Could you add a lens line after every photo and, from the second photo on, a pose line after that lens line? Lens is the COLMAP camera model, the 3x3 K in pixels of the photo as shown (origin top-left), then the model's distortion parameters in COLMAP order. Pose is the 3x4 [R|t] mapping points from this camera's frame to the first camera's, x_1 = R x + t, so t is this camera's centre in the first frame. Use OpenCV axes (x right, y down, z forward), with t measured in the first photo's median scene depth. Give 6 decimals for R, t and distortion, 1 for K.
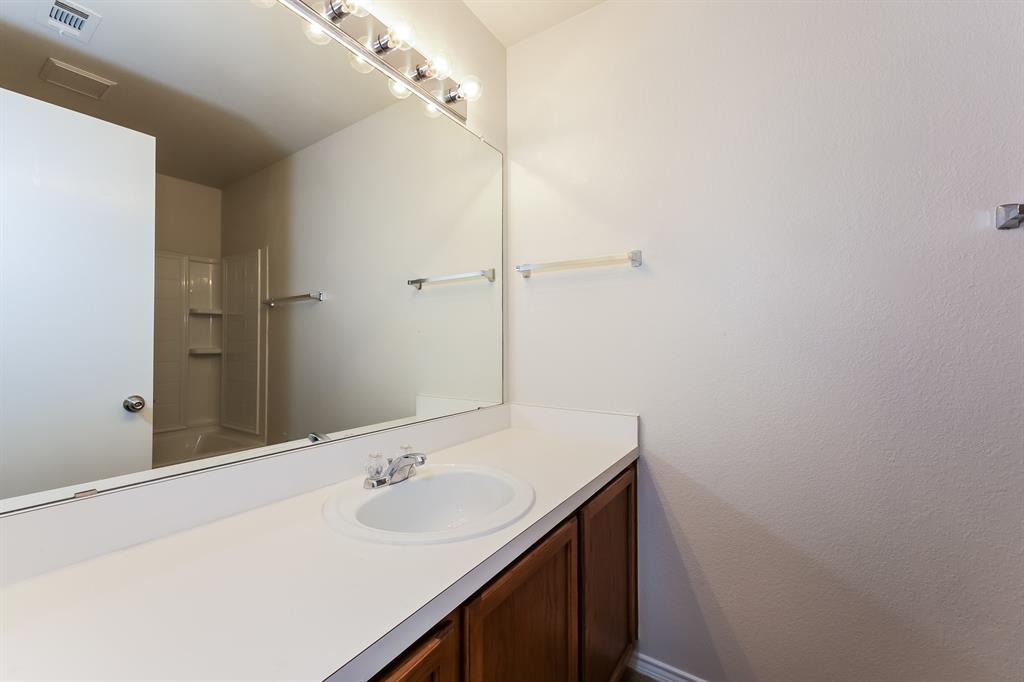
lens RADIAL K [[410.8, 0, 509.8], [0, 410.8, 339.2], [0, 0, 1]] dist [-0.001874, -0.000072]
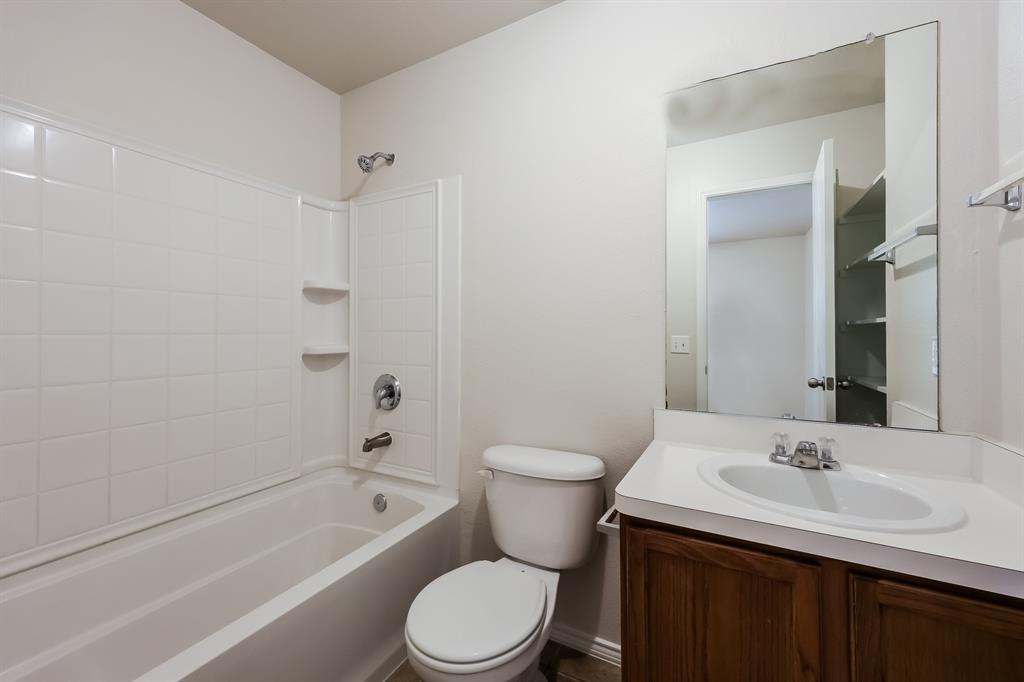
lens RADIAL K [[407.3, 0, 510.8], [0, 407.3, 339.3], [0, 0, 1]] dist [0.001680, 0.000062]
pose [[0.994778, -0.002501, 0.102028, -0.517623], [0.001539, 0.999954, 0.009513, 0.007922], [-0.102047, -0.009306, 0.994736, 0.348427]]
